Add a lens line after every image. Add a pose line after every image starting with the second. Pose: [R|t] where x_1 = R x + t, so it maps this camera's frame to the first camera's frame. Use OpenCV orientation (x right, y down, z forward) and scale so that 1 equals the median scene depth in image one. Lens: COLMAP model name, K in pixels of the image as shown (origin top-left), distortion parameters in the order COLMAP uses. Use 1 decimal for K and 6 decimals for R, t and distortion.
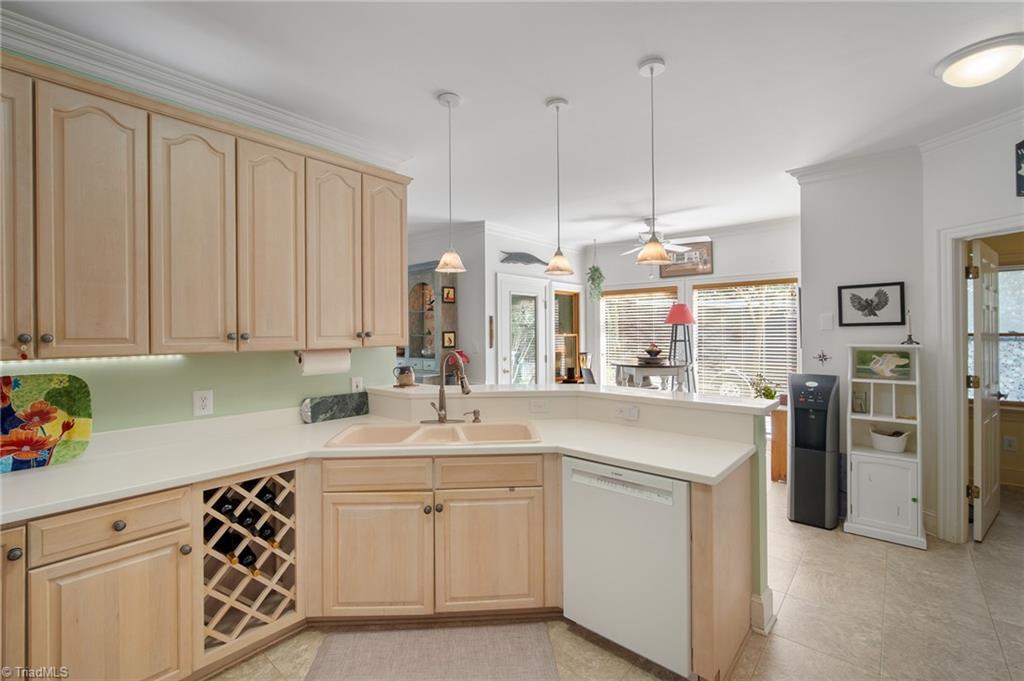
lens RADIAL K [[448.0, 0, 511.6], [0, 448.0, 334.9], [0, 0, 1]] dist [-0.002939, -0.000300]
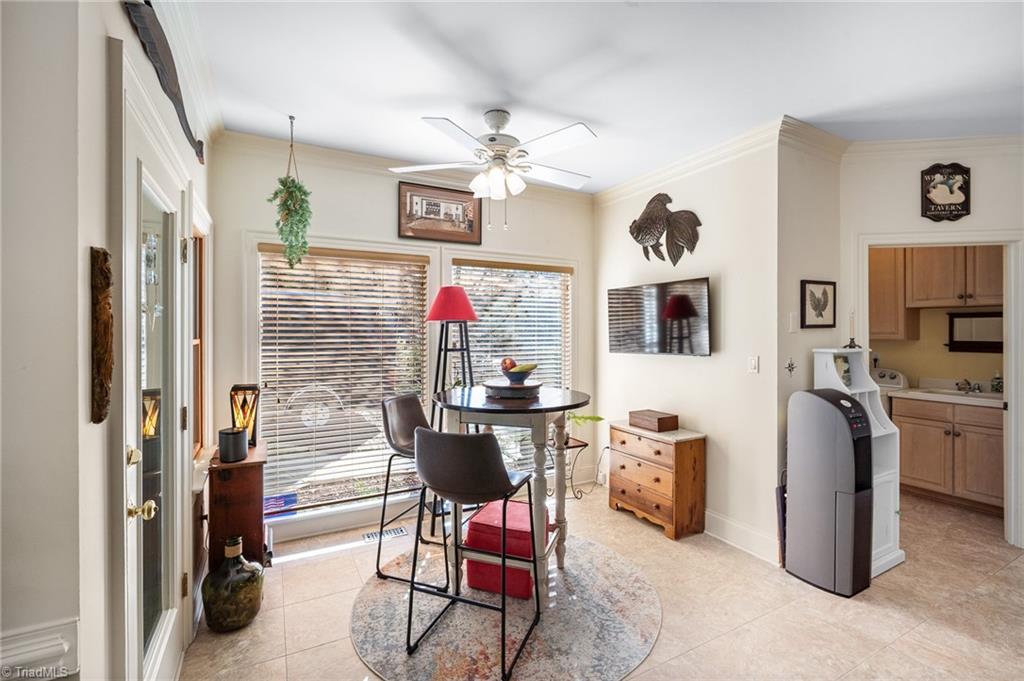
lens RADIAL K [[448.0, 0, 508.5], [0, 448.0, 333.3], [0, 0, 1]] dist [-0.002939, -0.000300]
pose [[0.371793, -0.002725, 0.928312, -0.239293], [0.005731, 0.999983, 0.000640, -0.013588], [-0.928298, 0.005082, 0.371802, 1.192319]]
